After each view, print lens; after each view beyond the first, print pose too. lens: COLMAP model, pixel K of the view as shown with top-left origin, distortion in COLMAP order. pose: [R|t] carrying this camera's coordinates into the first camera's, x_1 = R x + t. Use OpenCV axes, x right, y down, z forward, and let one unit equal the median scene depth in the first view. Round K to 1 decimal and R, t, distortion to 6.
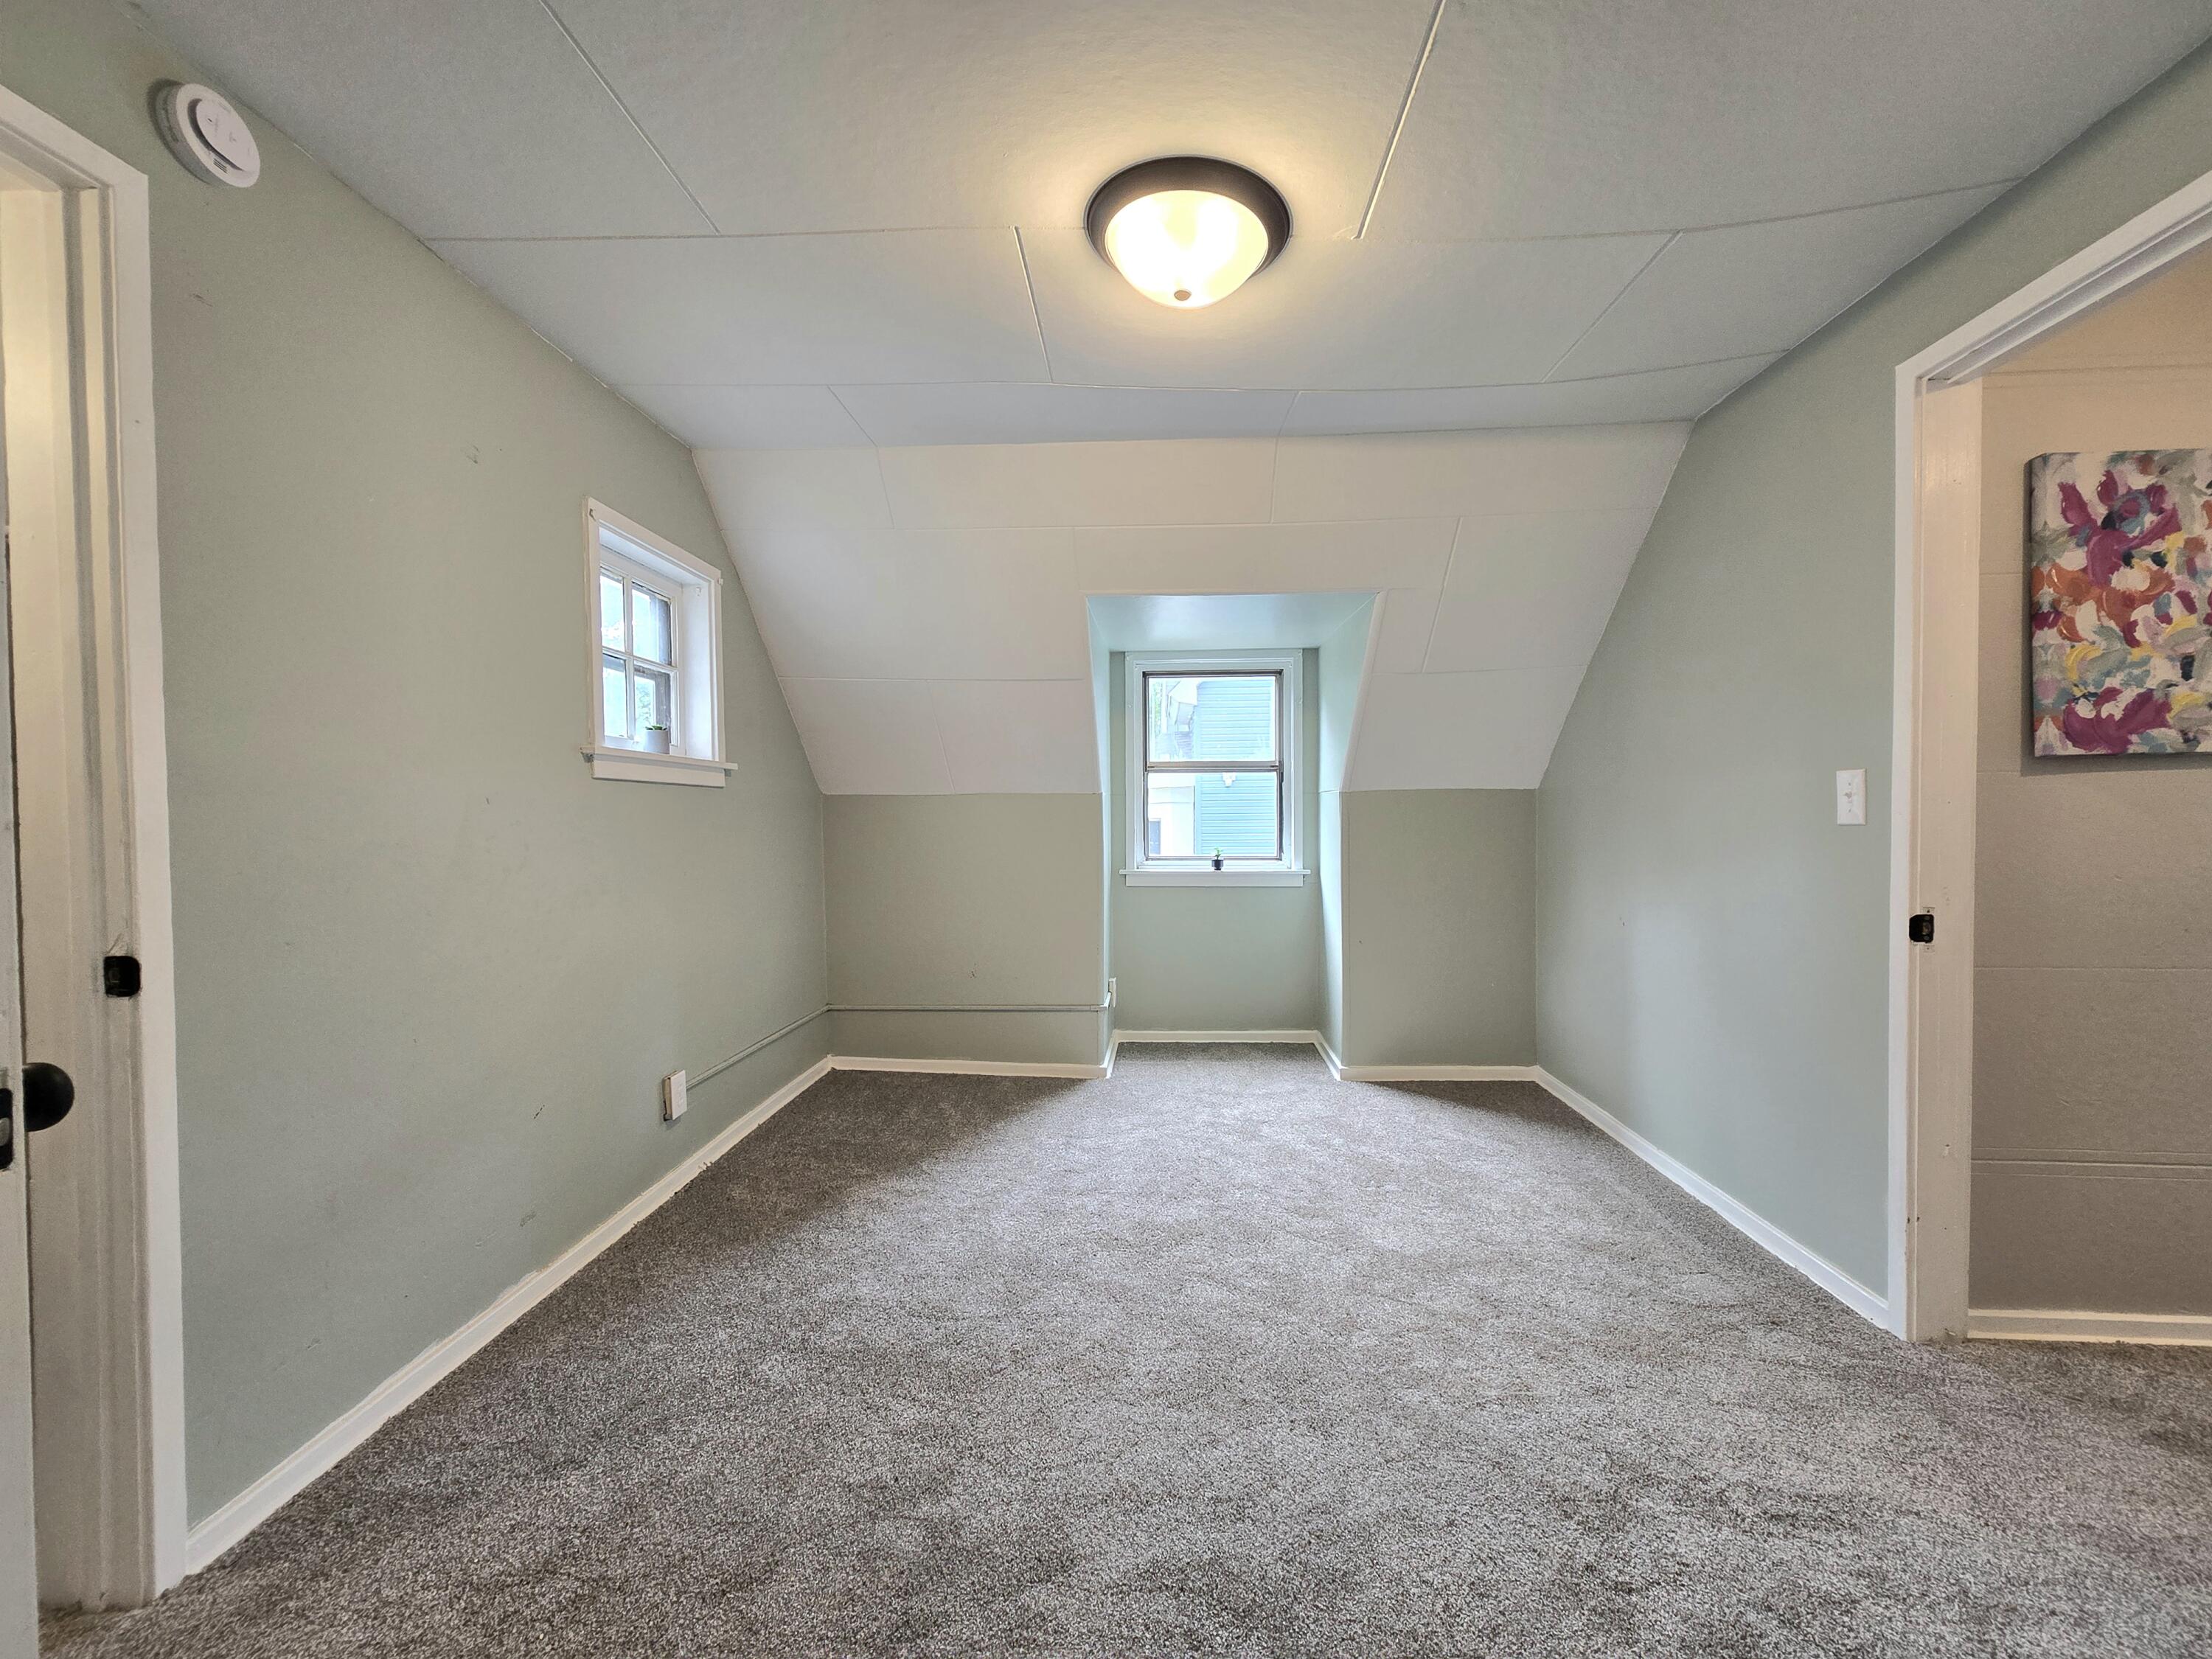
lens RADIAL K [[872.8, 0, 1106.0], [0, 872.8, 829.5], [0, 0, 1]] dist [-0.000358, -0.000032]
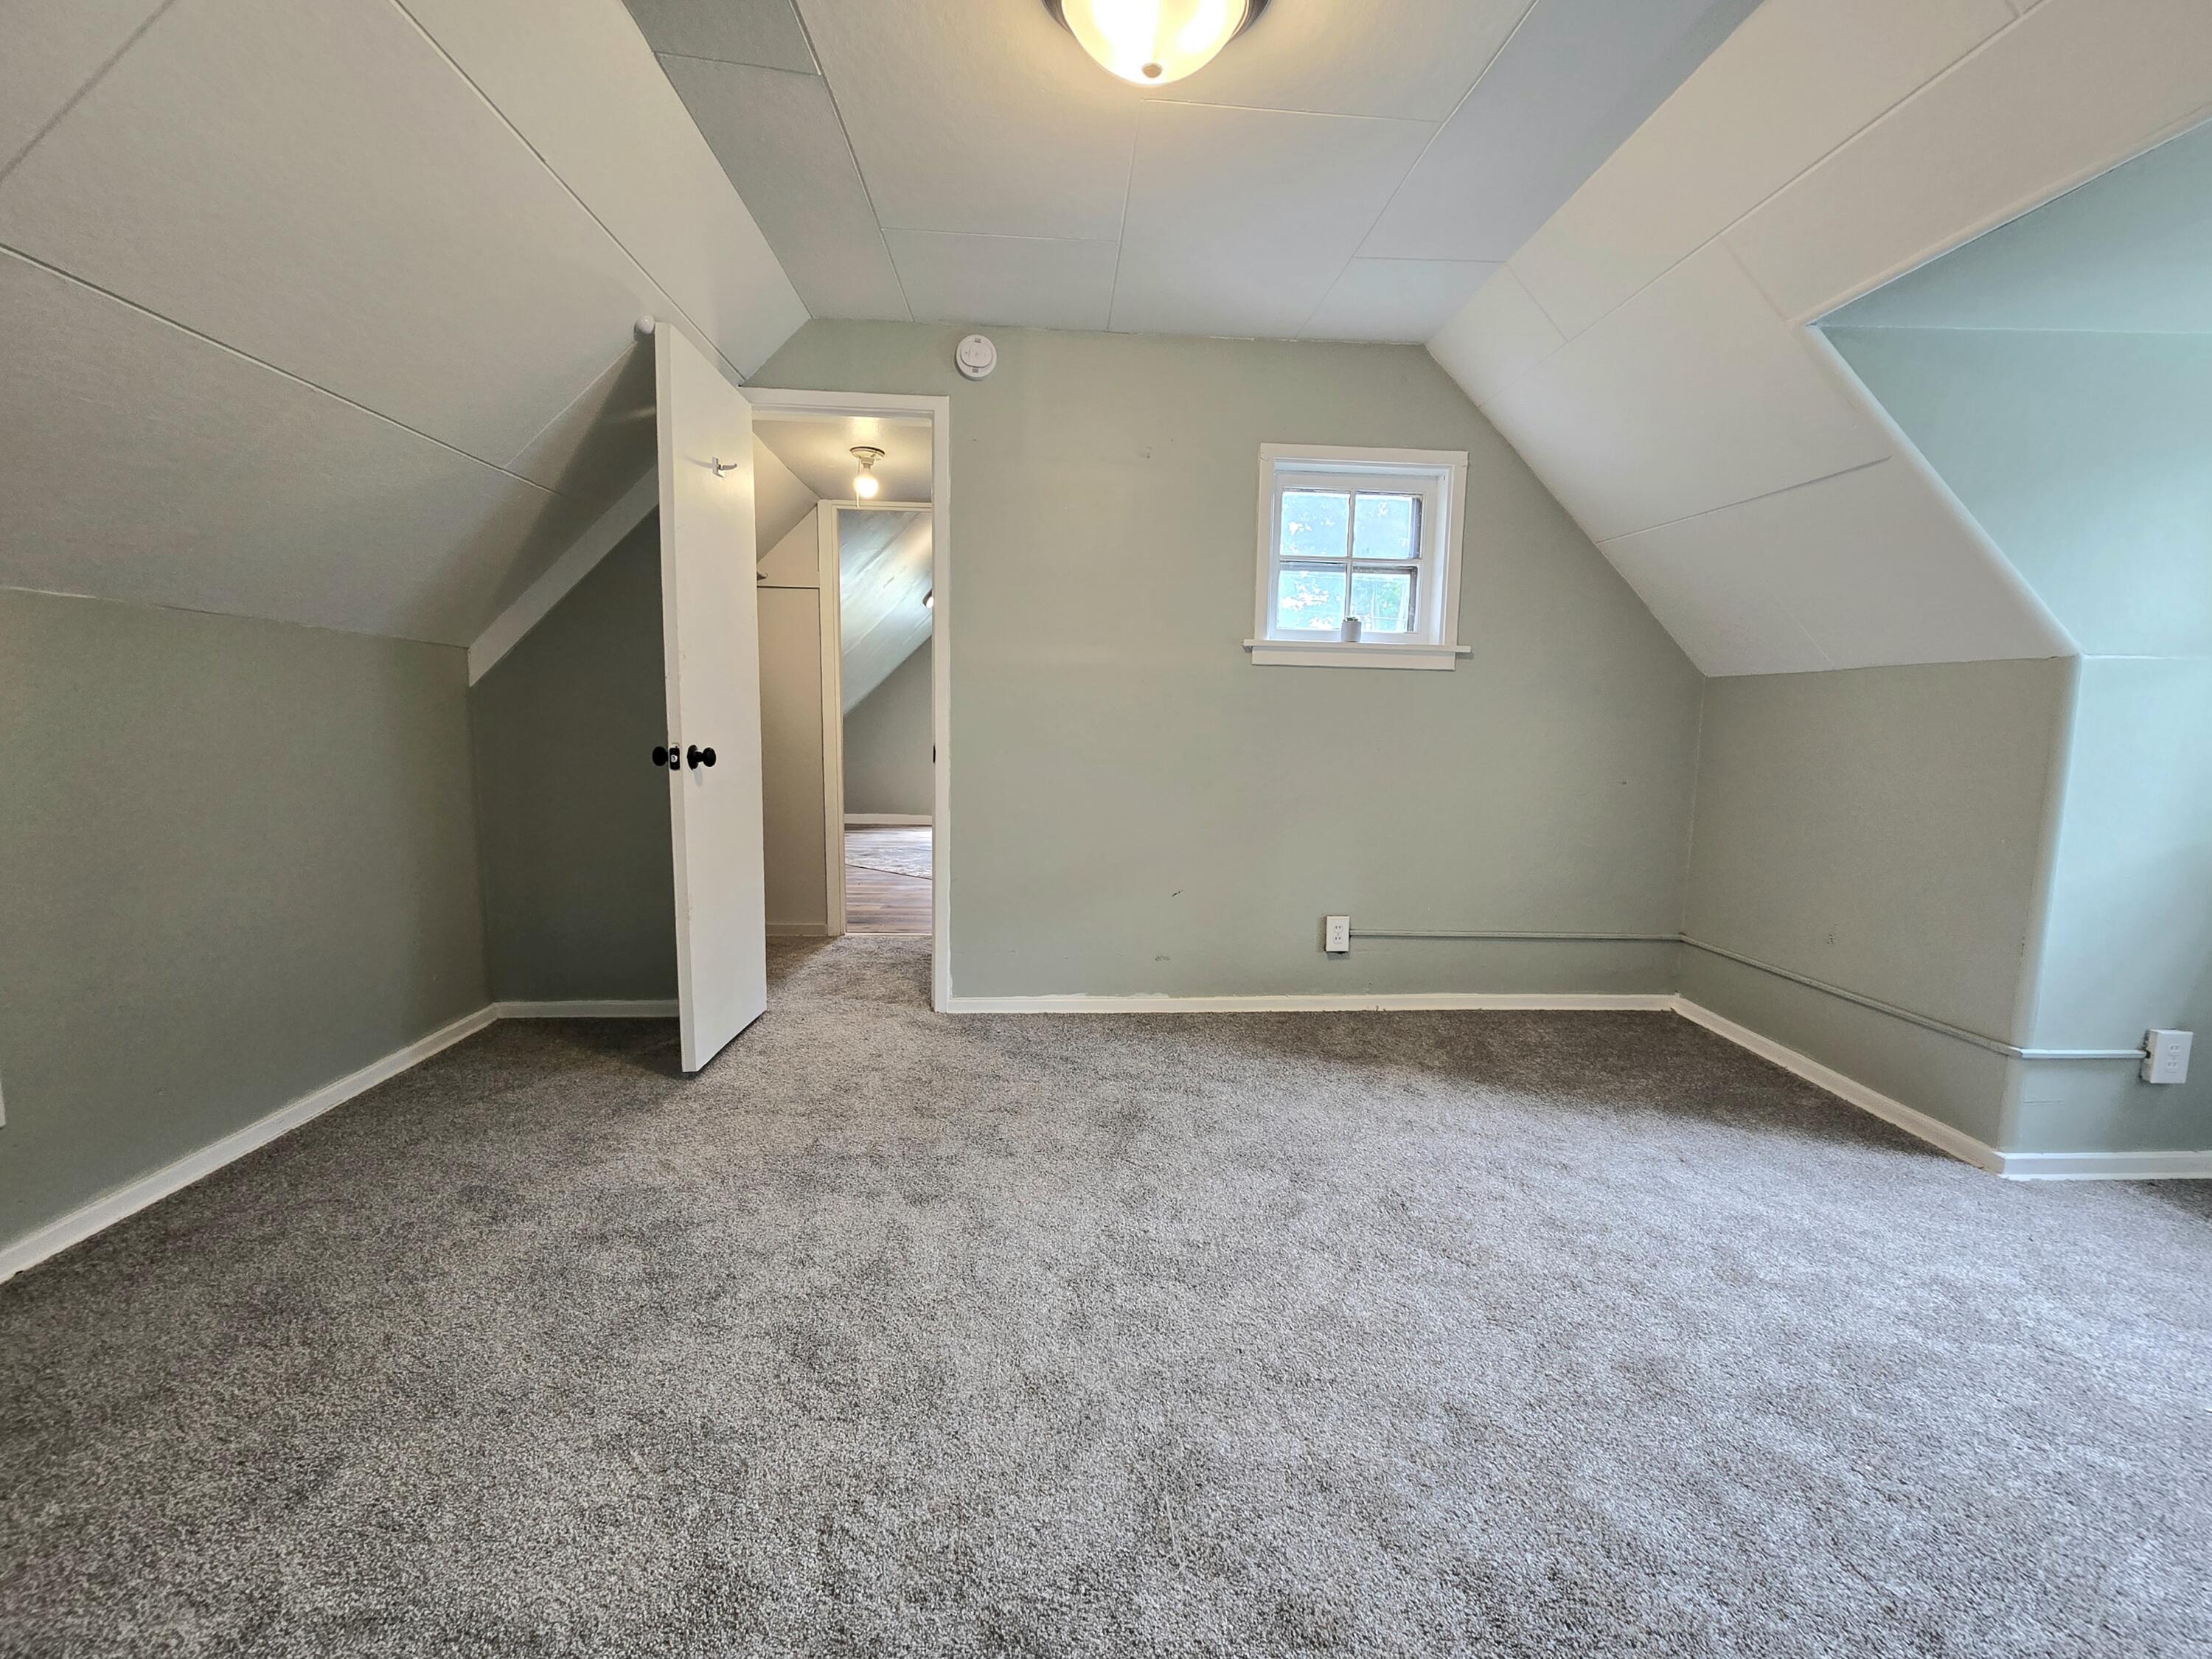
lens RADIAL K [[909.1, 0, 1120.6], [0, 909.1, 828.8], [0, 0, 1]] dist [0.002832, 0.000448]
pose [[0.149548, 0.122910, -0.981085, 0.674238], [-0.034477, 0.992289, 0.119058, 0.026570], [0.988153, 0.016020, 0.152633, 0.534515]]
